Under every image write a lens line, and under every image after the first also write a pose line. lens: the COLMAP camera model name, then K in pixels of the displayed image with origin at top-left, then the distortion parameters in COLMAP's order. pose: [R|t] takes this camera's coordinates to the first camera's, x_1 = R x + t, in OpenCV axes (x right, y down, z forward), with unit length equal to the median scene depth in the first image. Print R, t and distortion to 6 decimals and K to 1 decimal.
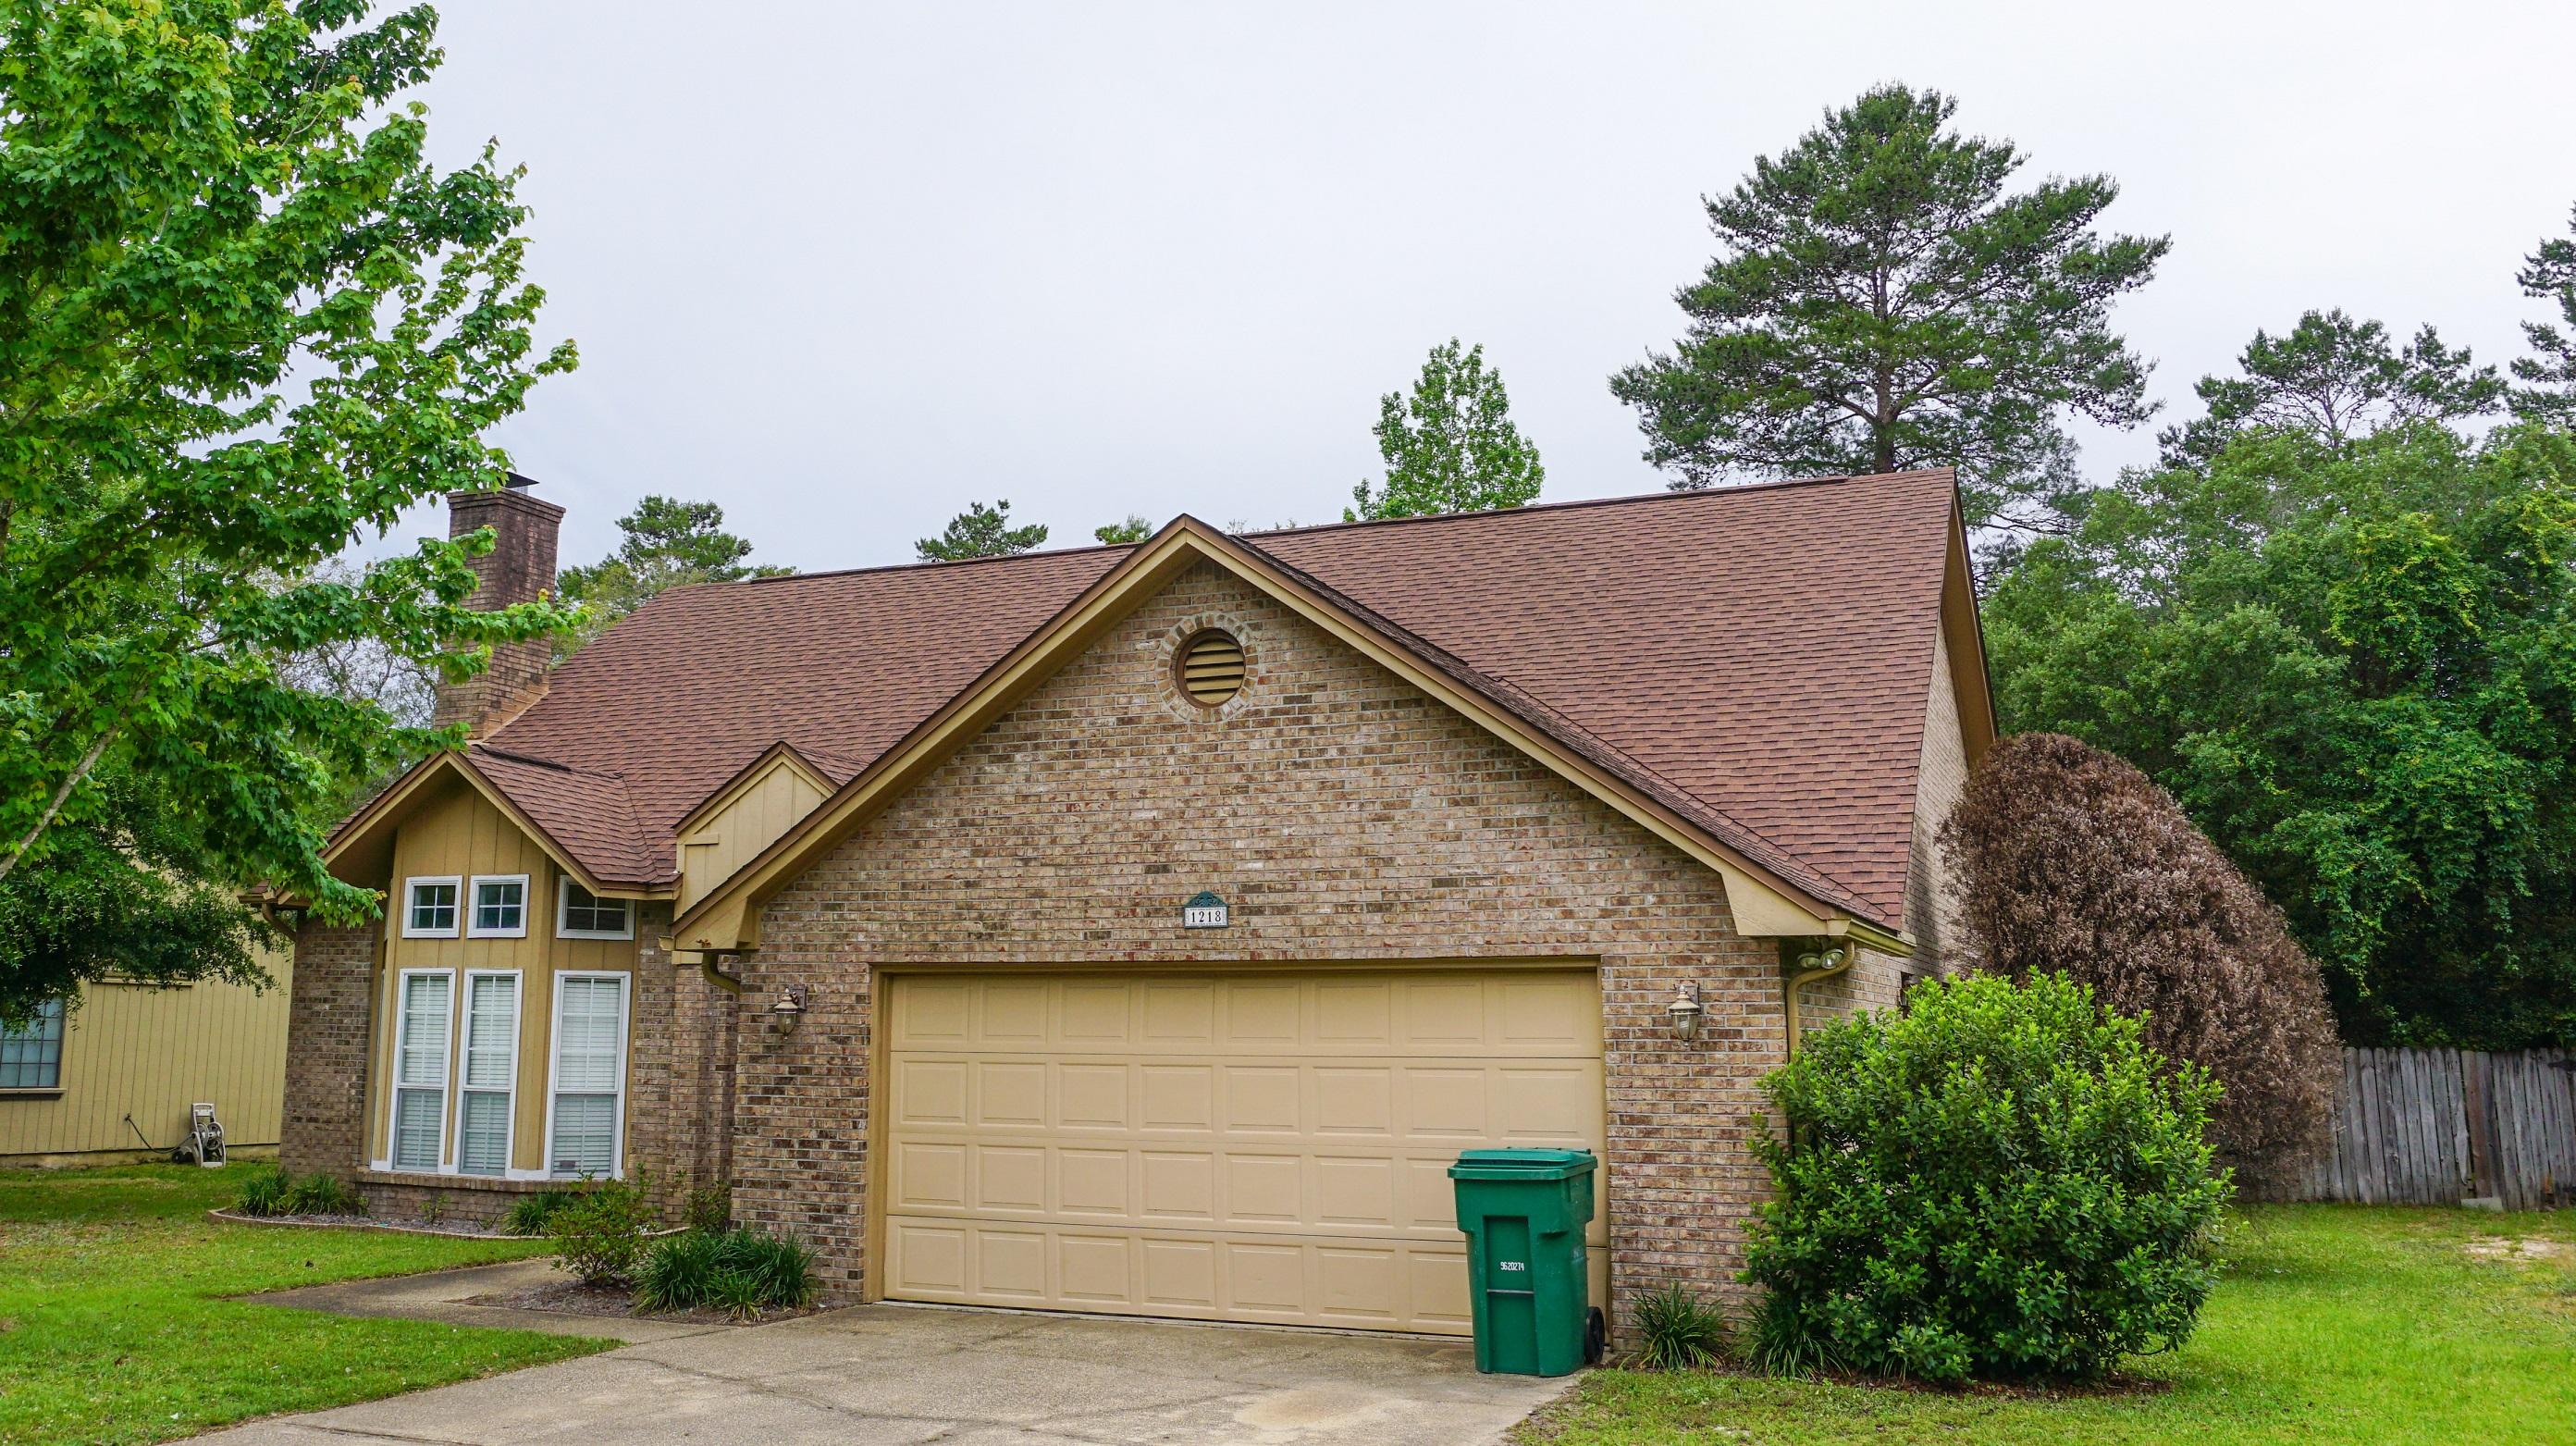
lens RADIAL K [[1748.8, 0, 1288.0], [0, 1748.8, 723.0], [0, 0, 1]] dist [-0.003115, 0.002088]
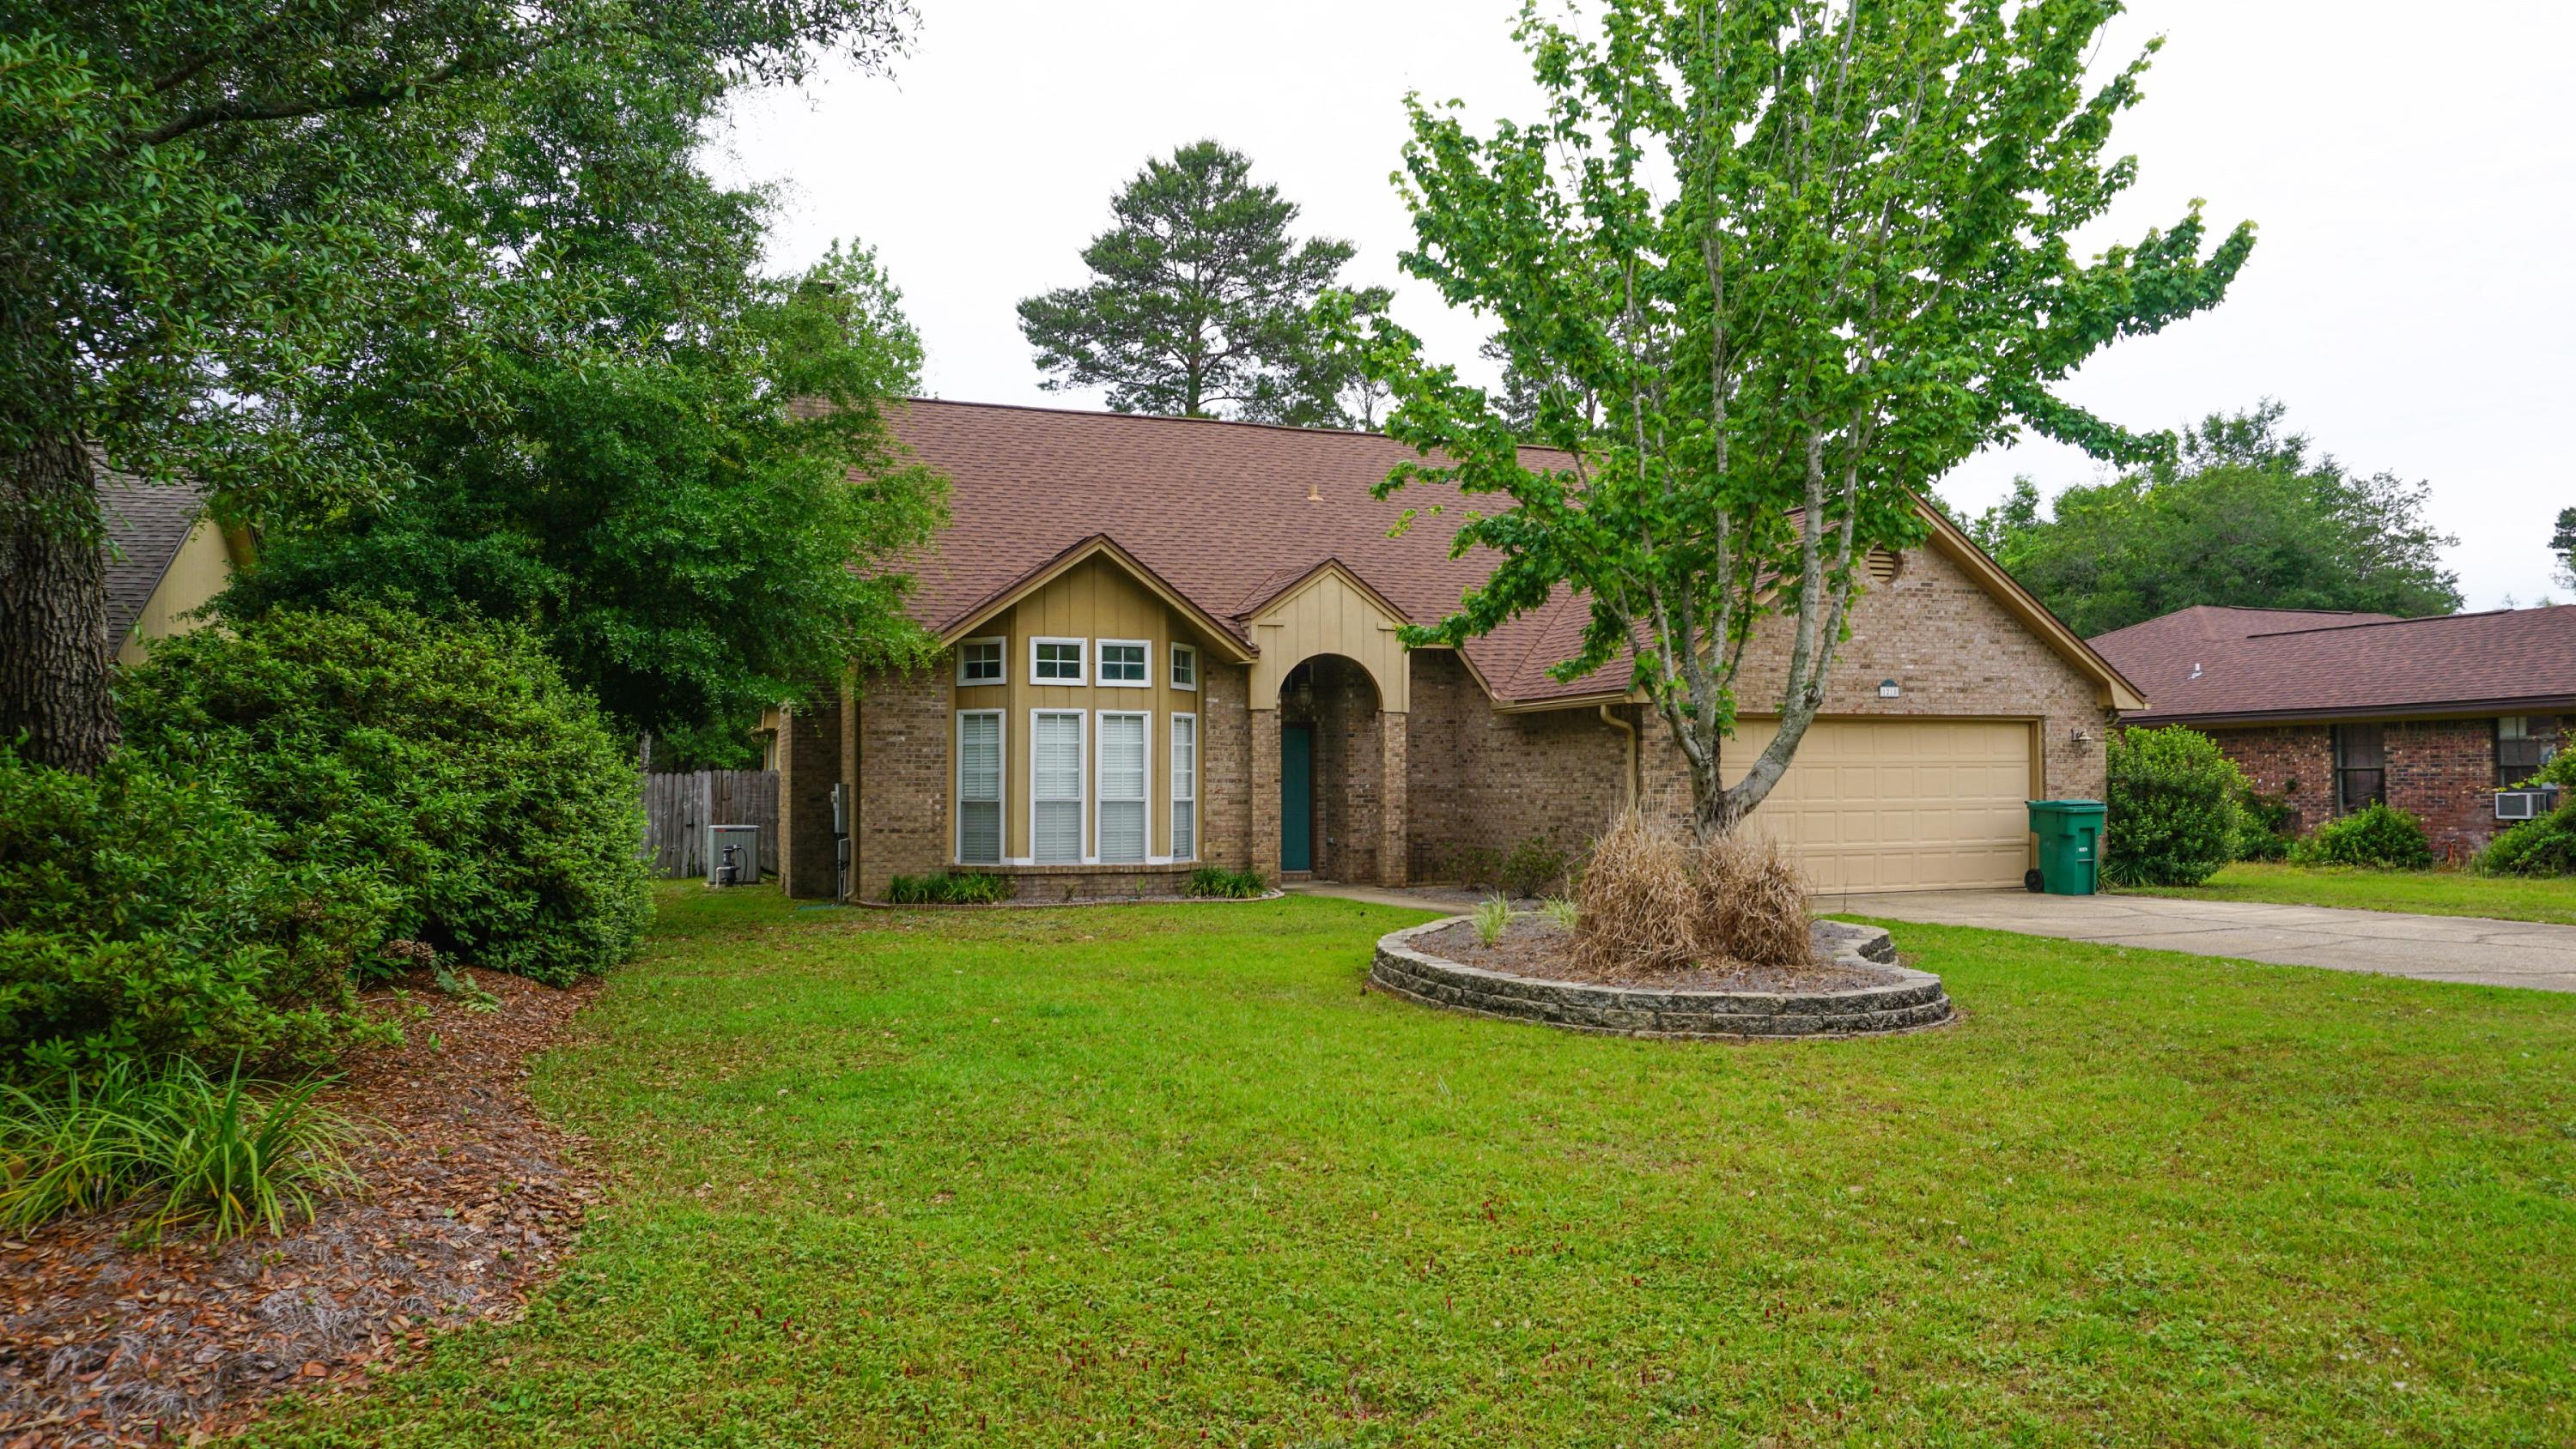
lens RADIAL K [[1231.1, 0, 1288.0], [0, 1231.1, 724.5], [0, 0, 1]] dist [-0.002652, -0.000032]
pose [[0.807956, 0.010278, 0.589153, -0.899436], [-0.093509, 0.989414, 0.110976, 0.036332], [-0.581776, -0.144755, 0.800364, 0.181262]]
